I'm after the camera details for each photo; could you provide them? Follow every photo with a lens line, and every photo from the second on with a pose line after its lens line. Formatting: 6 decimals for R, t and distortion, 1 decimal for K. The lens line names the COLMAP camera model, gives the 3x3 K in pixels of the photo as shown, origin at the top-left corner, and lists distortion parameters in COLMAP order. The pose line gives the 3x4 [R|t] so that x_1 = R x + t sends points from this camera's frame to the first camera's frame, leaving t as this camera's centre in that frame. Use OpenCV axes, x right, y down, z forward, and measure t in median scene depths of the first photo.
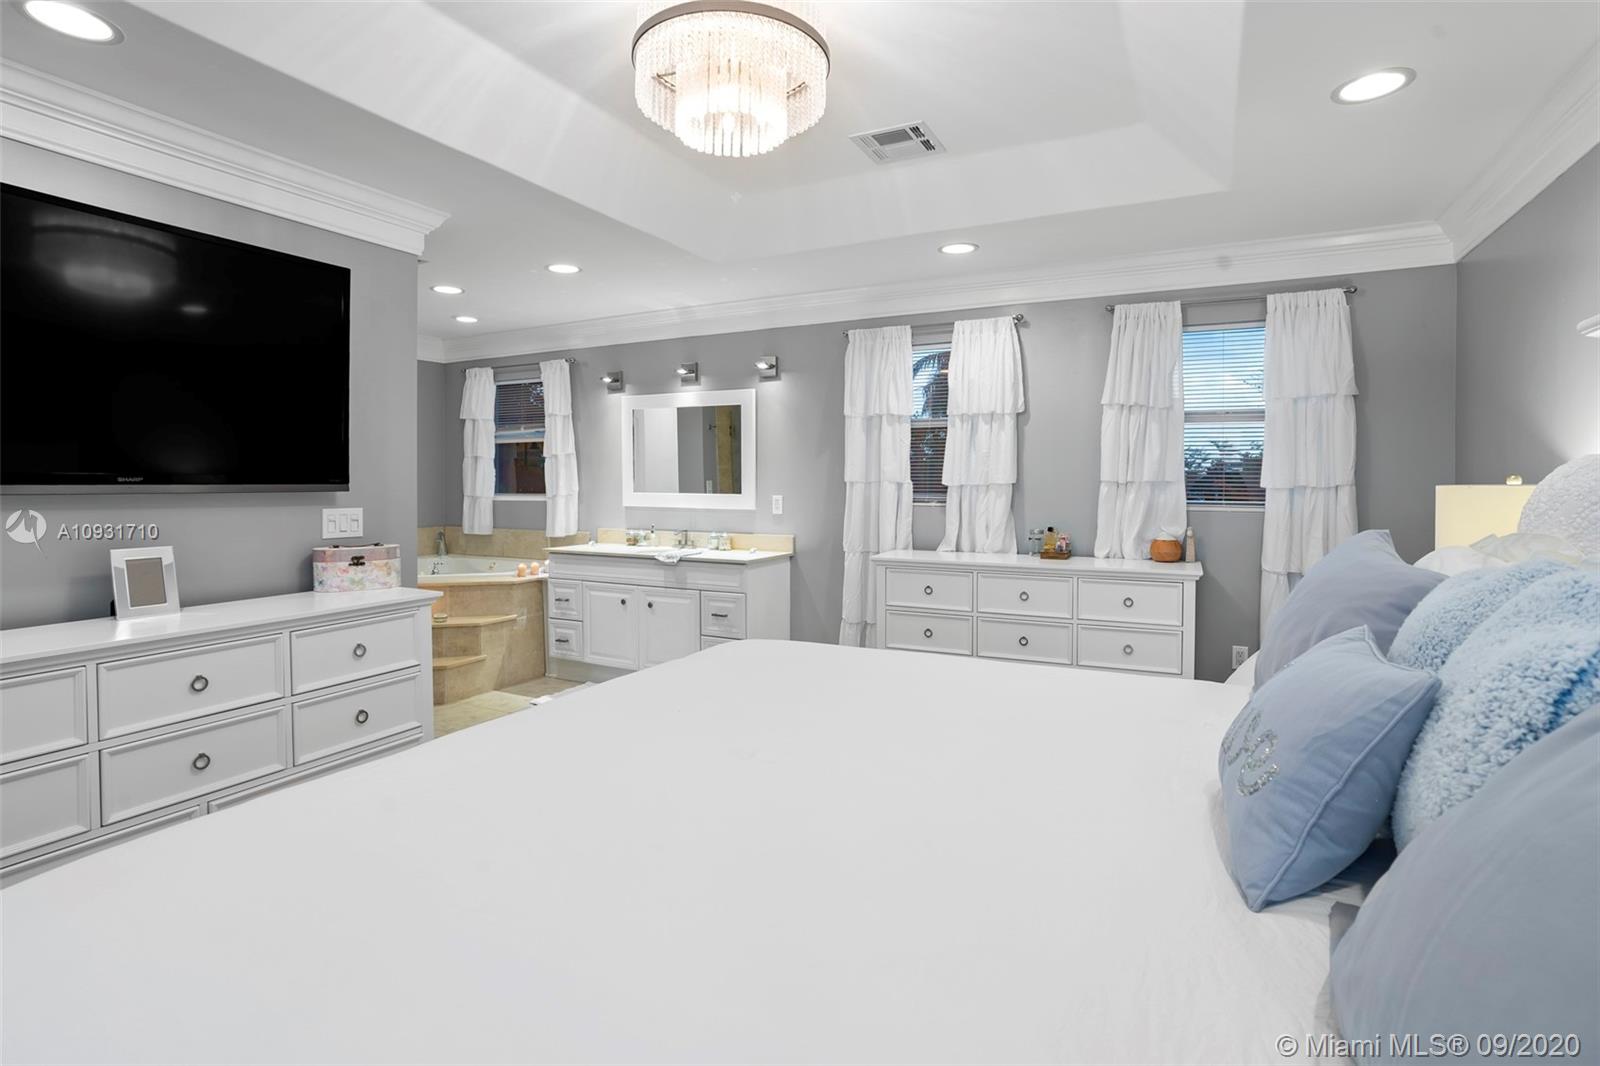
lens RADIAL K [[804.2, 0, 786.7], [0, 804.2, 483.5], [0, 0, 1]] dist [-0.056593, 0.024372]
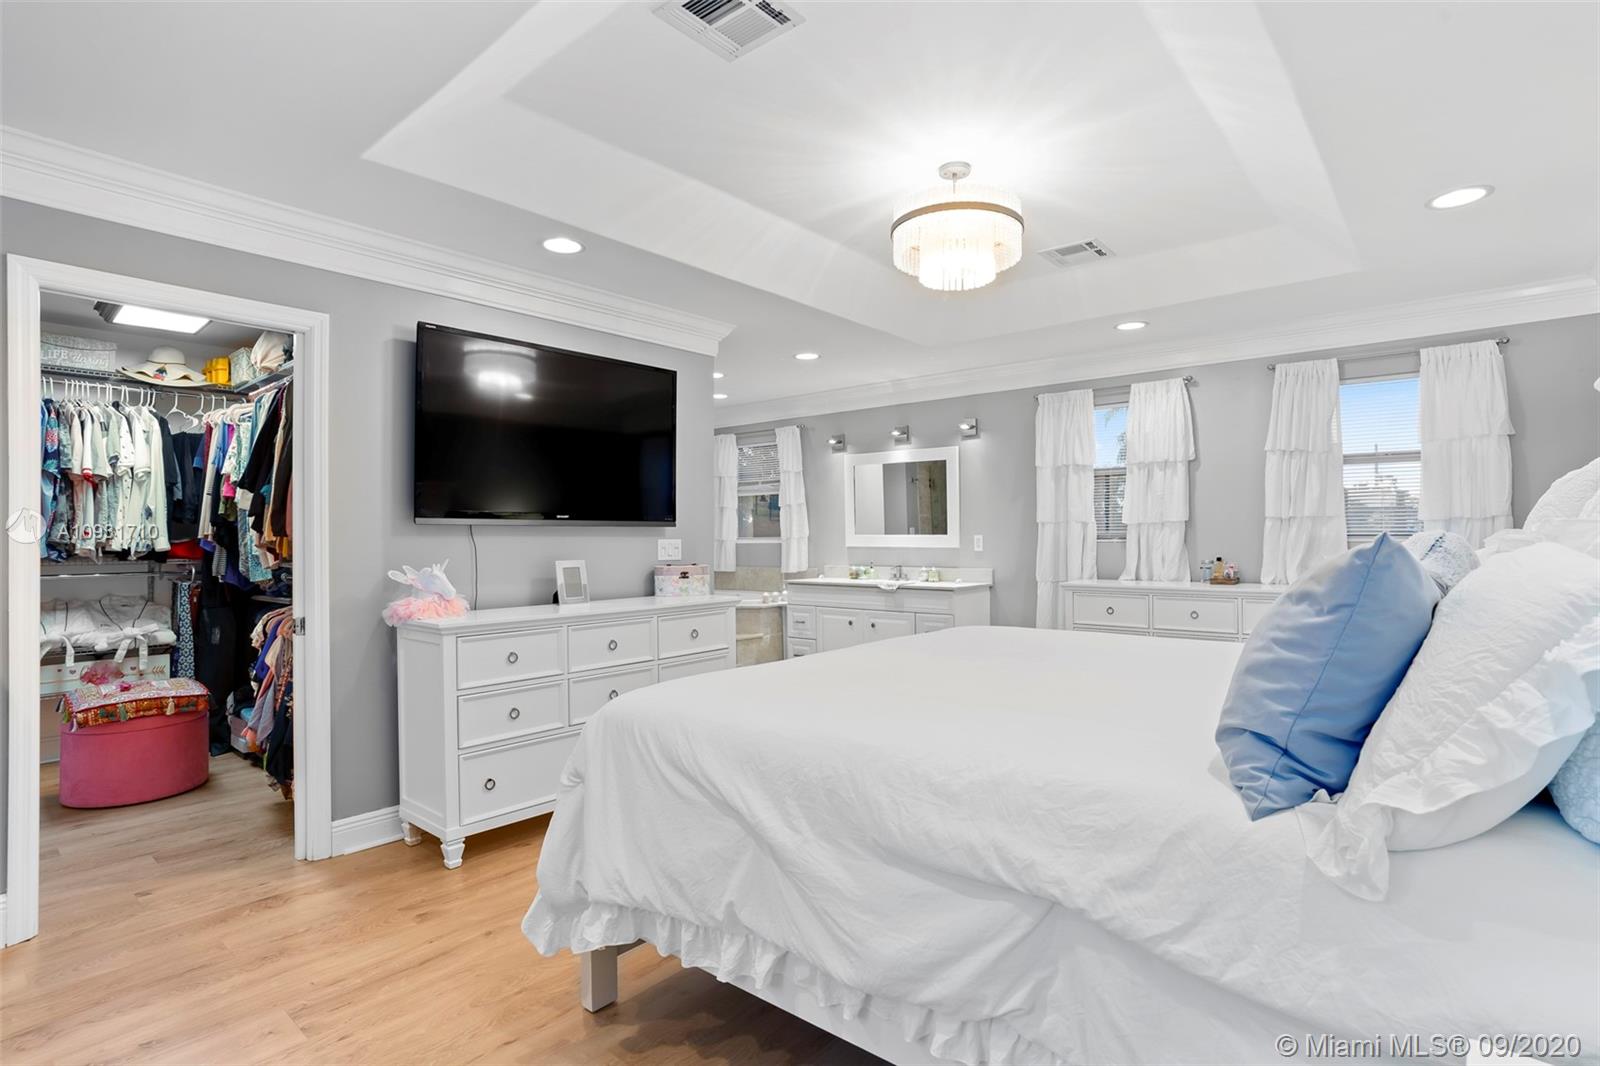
lens RADIAL K [[804.2, 0, 798.8], [0, 804.2, 530.4], [0, 0, 1]] dist [-0.056593, 0.024372]
pose [[0.977073, -0.009960, -0.212672, -0.021836], [0.007235, 0.999881, -0.013591, 0.026058], [0.212782, 0.011741, 0.977029, -0.251368]]
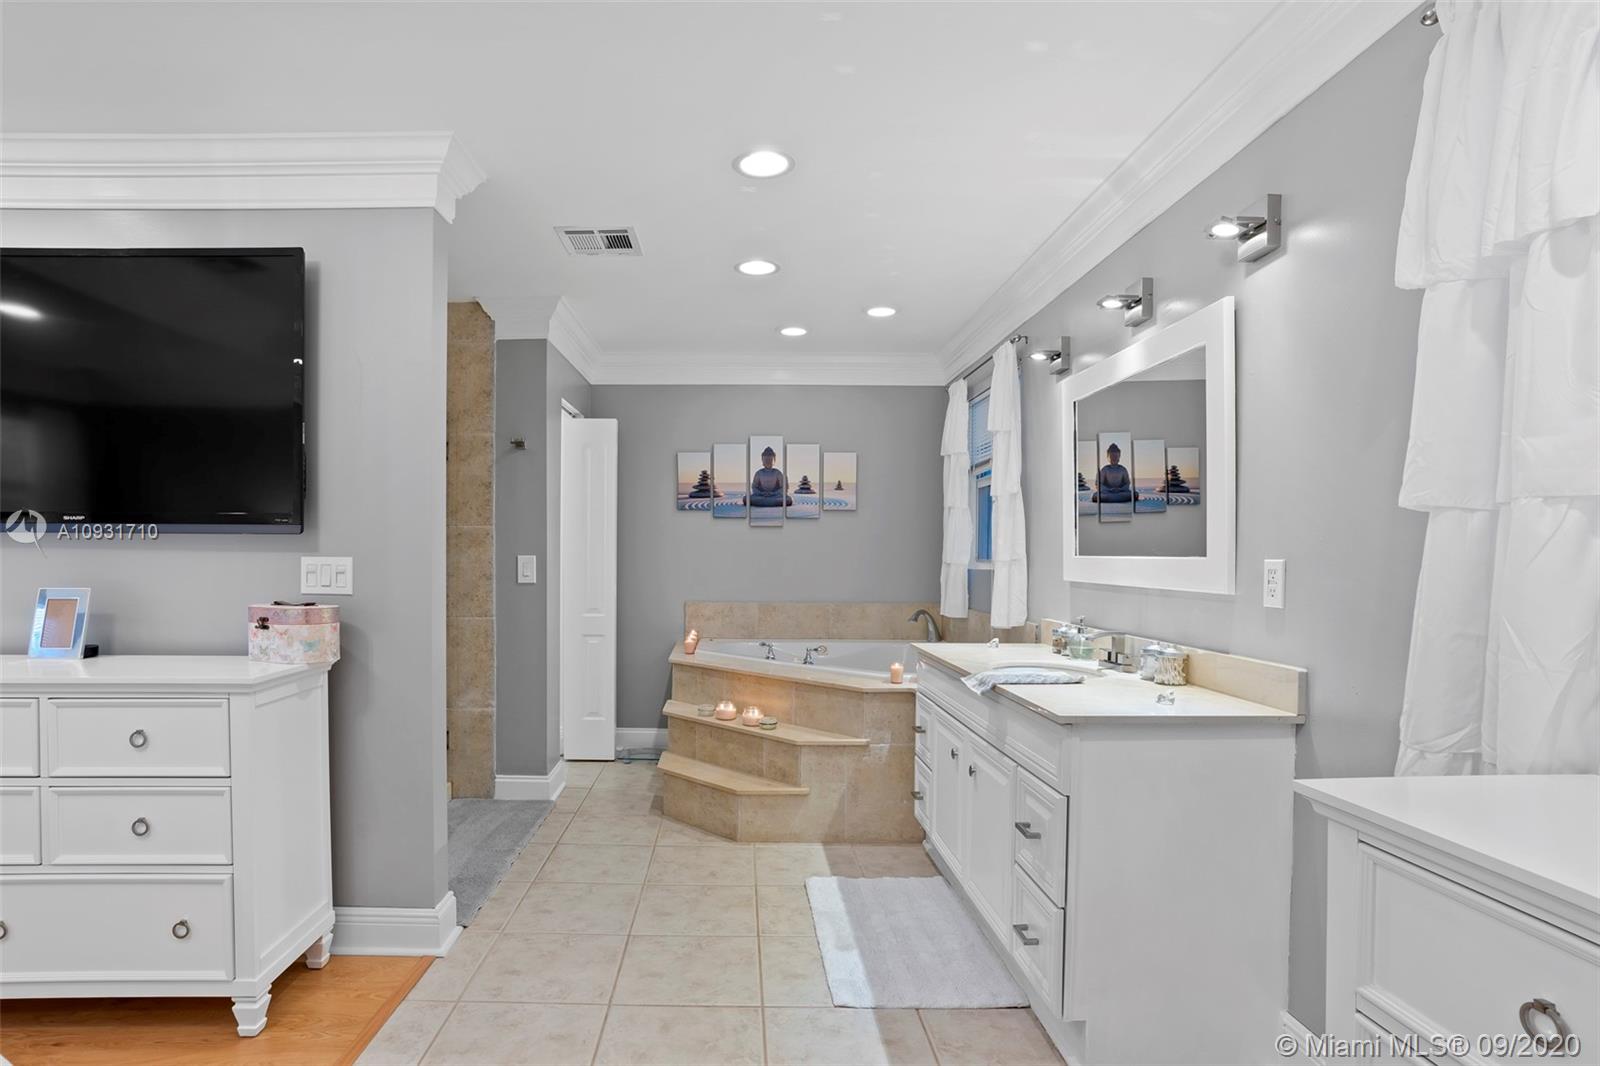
lens RADIAL K [[804.2, 0, 772.4], [0, 804.2, 569.2], [0, 0, 1]] dist [-0.056593, 0.024372]
pose [[0.473155, 0.011352, -0.880906, 0.244850], [-0.011470, 0.999912, 0.006725, 0.023870], [0.880905, 0.006922, 0.473243, 0.728723]]
